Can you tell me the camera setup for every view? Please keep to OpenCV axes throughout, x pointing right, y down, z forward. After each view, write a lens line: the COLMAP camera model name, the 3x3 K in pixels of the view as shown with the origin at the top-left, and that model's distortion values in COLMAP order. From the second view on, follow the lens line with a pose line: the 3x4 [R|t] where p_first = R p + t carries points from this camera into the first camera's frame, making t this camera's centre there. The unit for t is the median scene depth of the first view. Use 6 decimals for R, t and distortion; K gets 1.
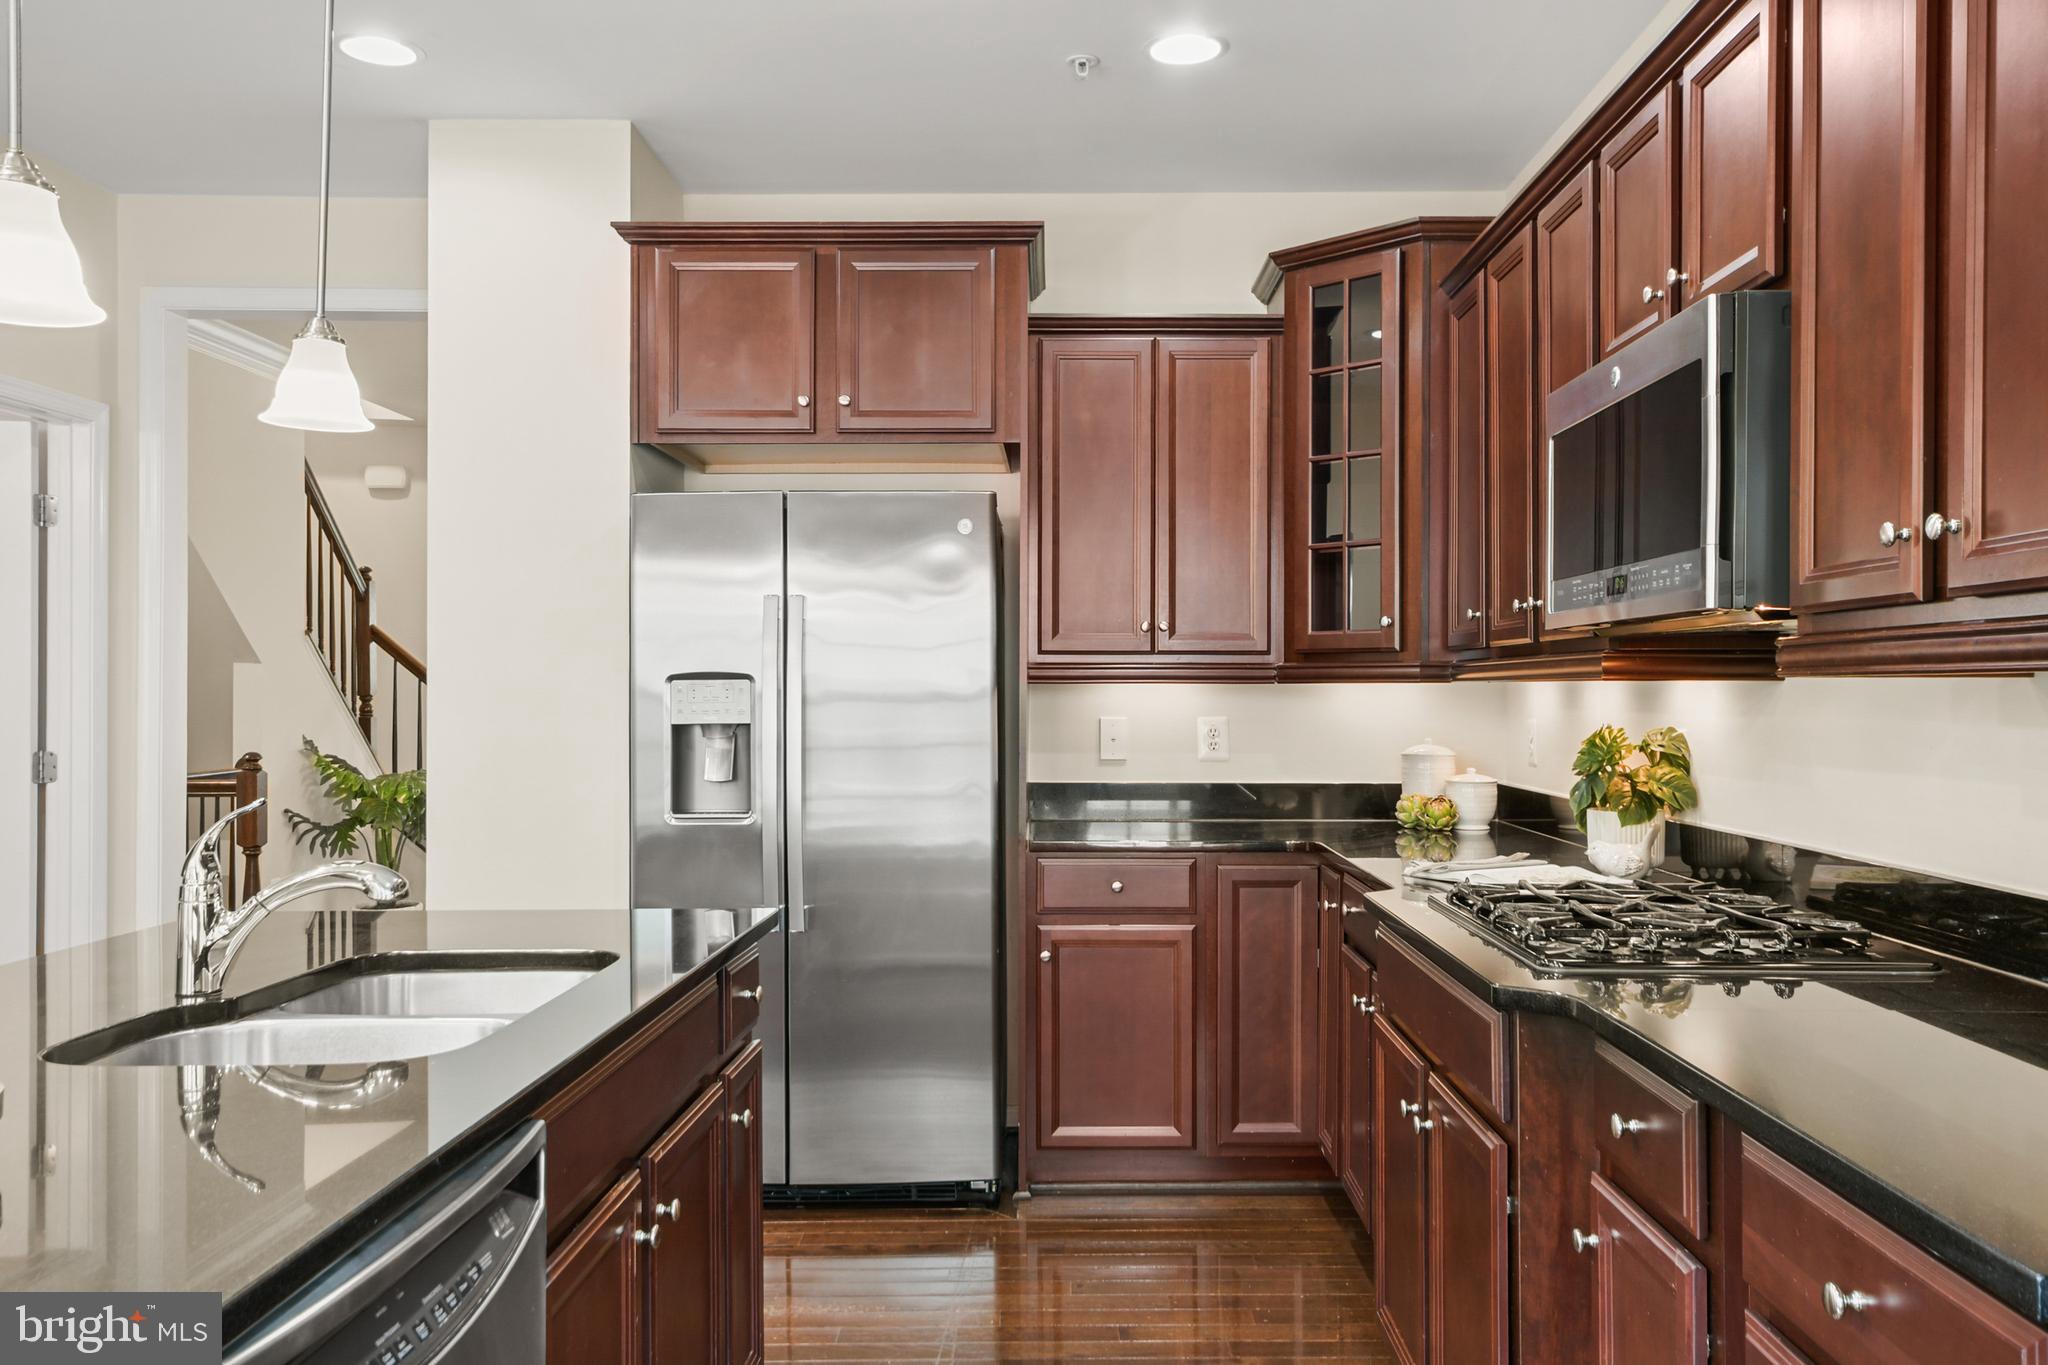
lens RADIAL K [[1715.5, 0, 1024.0], [0, 1715.5, 682.5], [0, 0, 1]] dist [-0.002766, -0.001922]
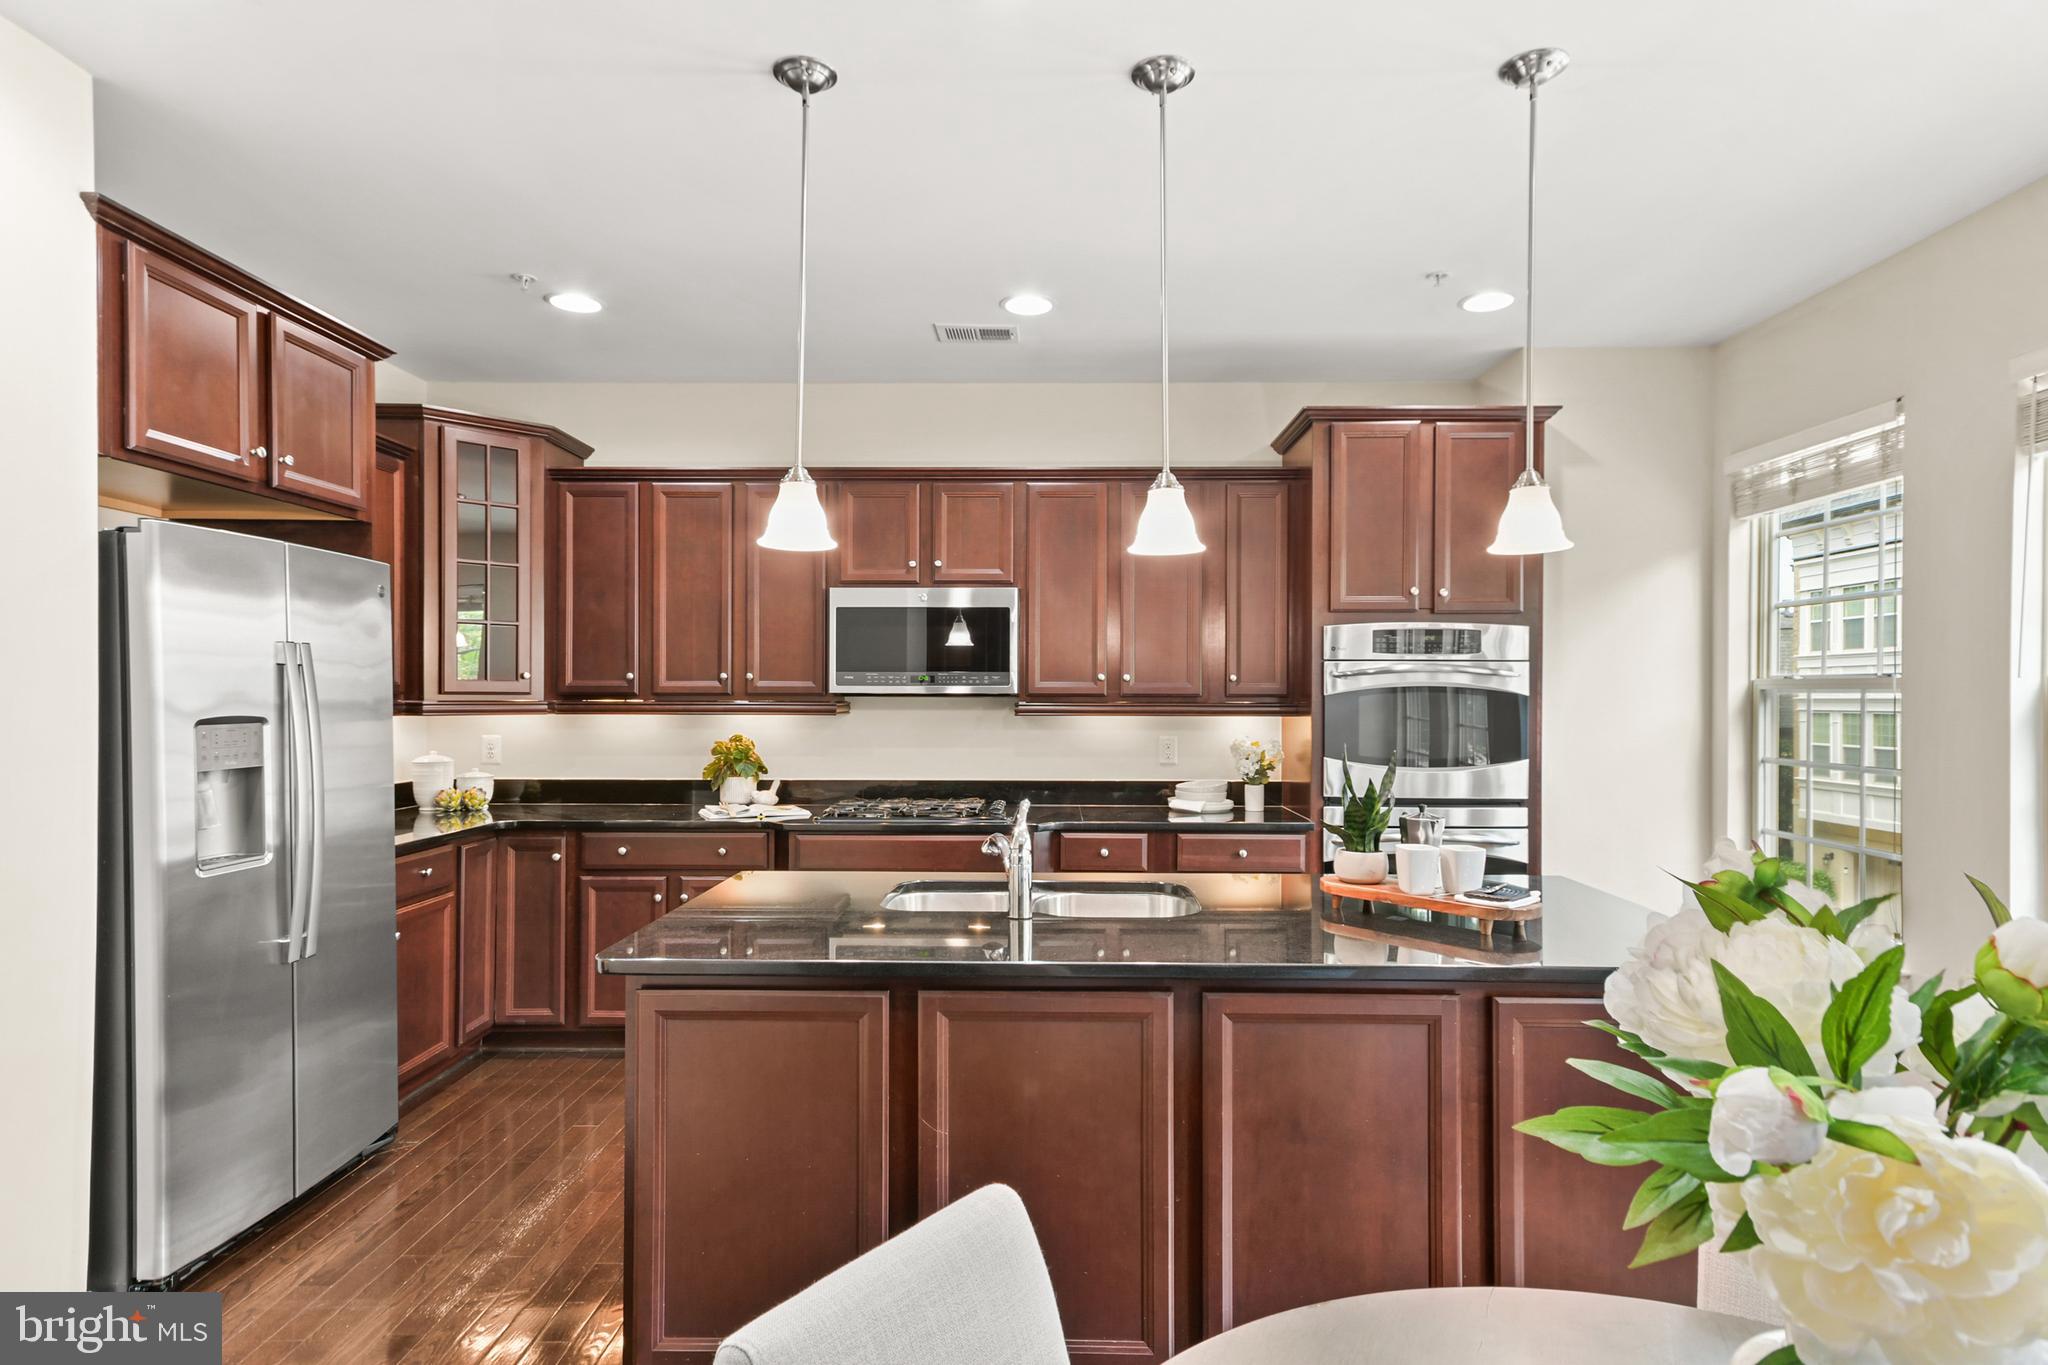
lens RADIAL K [[1095.4, 0, 1061.0], [0, 1095.4, 704.7], [0, 0, 1]] dist [0.002357, 0.000072]
pose [[-0.022385, -0.009352, 0.999706, -0.800360], [-0.000592, 0.999956, 0.009341, -0.017872], [-0.999749, -0.000383, -0.022390, 0.529585]]
